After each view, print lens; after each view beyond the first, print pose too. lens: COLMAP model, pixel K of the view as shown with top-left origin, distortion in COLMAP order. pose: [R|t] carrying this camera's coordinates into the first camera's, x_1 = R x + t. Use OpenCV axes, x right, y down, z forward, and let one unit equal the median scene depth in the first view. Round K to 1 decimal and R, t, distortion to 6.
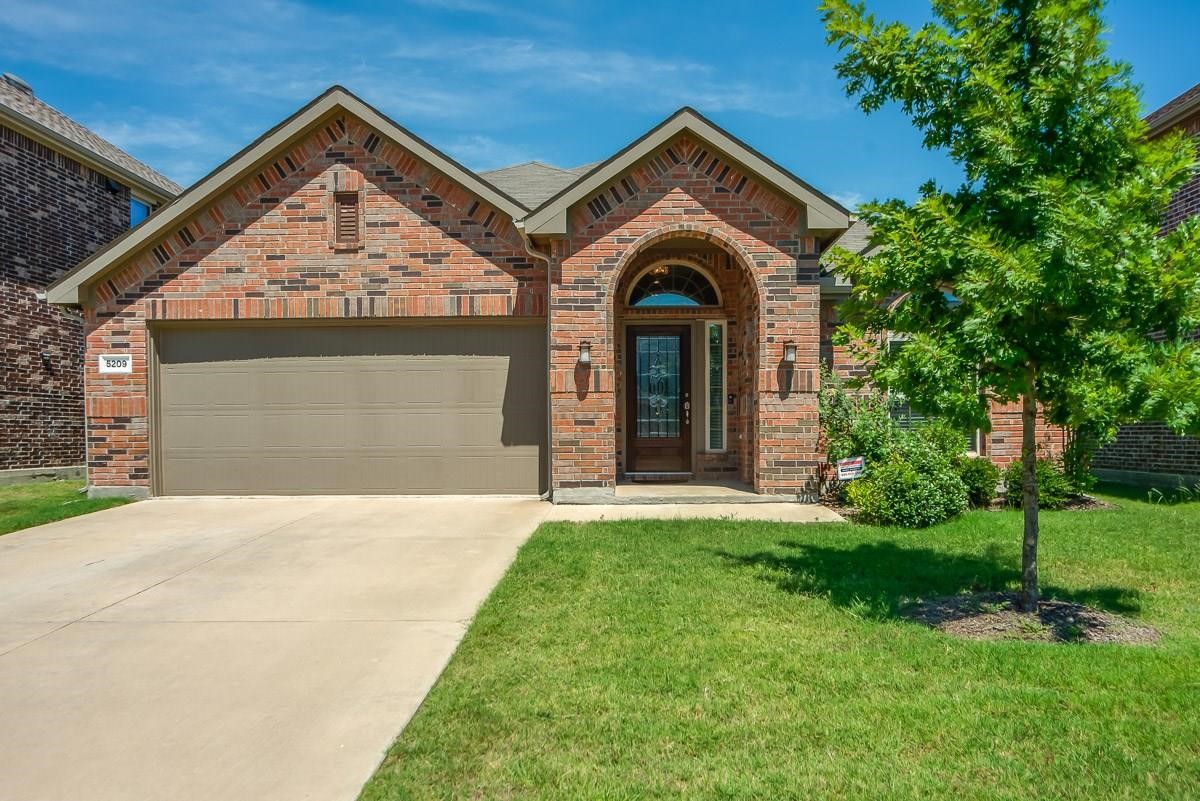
lens RADIAL K [[883.9, 0, 566.7], [0, 883.9, 442.6], [0, 0, 1]] dist [-0.006404, 0.005432]
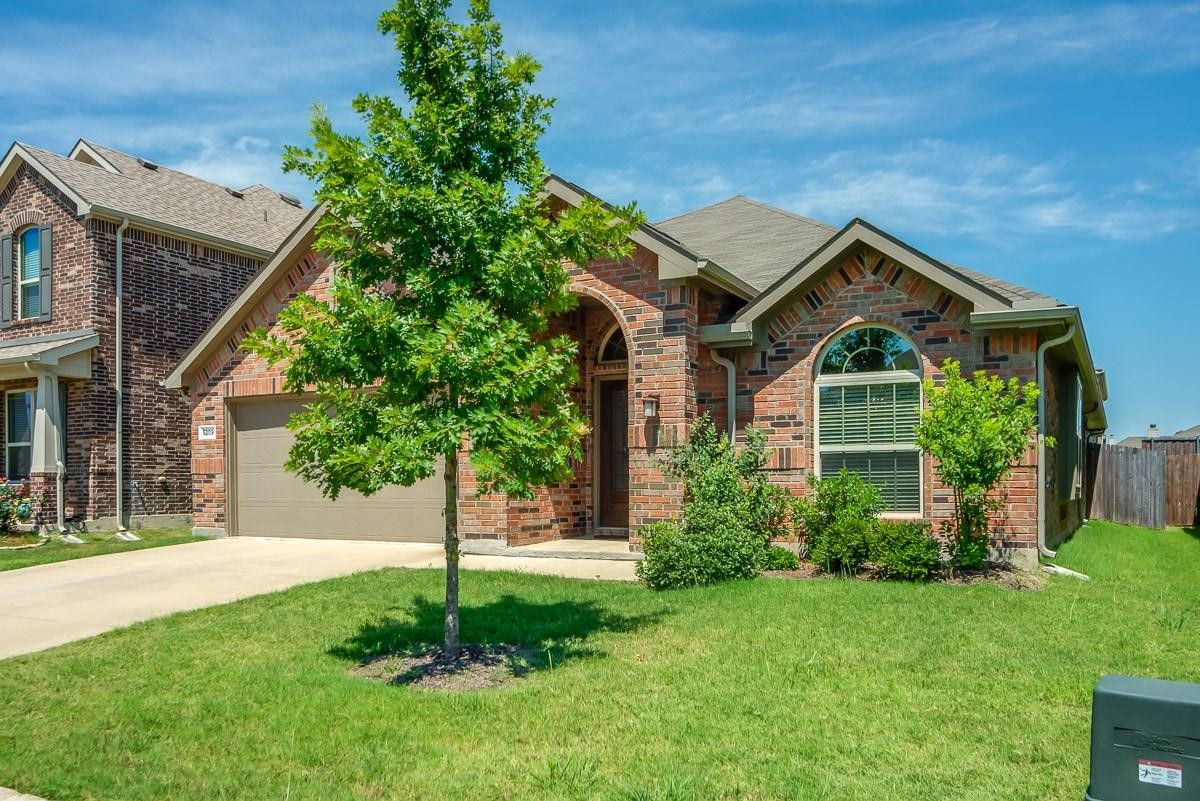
lens RADIAL K [[939.8, 0, 526.4], [0, 939.8, 480.3], [0, 0, 1]] dist [-0.010239, -0.001241]
pose [[0.877071, 0.000869, -0.480361, 0.569728], [-0.005247, 0.999956, -0.007771, -0.011382], [0.480333, 0.009336, 0.877037, 0.021594]]
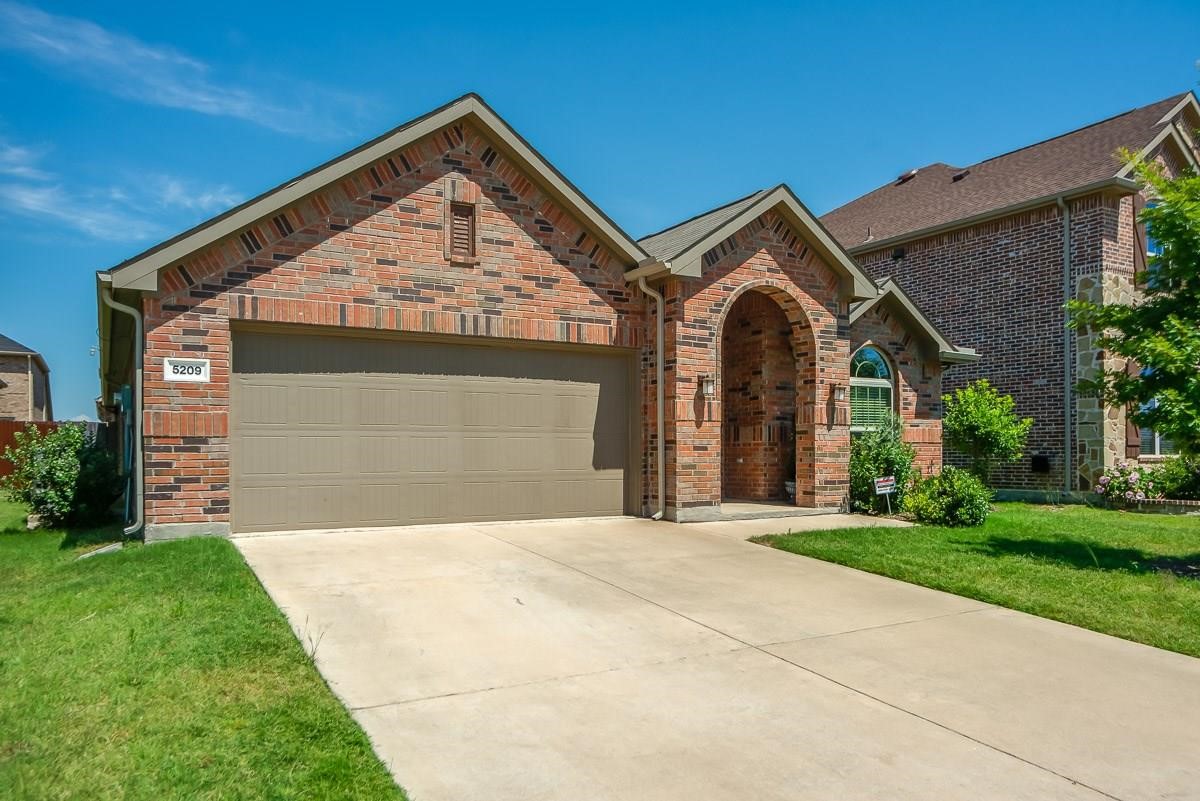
lens RADIAL K [[883.9, 0, 566.7], [0, 883.9, 442.6], [0, 0, 1]] dist [-0.006404, 0.005432]
pose [[0.841848, 0.009713, 0.539627, -0.666672], [0.002443, 0.999759, -0.021806, -0.005524], [-0.539709, 0.019676, 0.841622, 0.146276]]
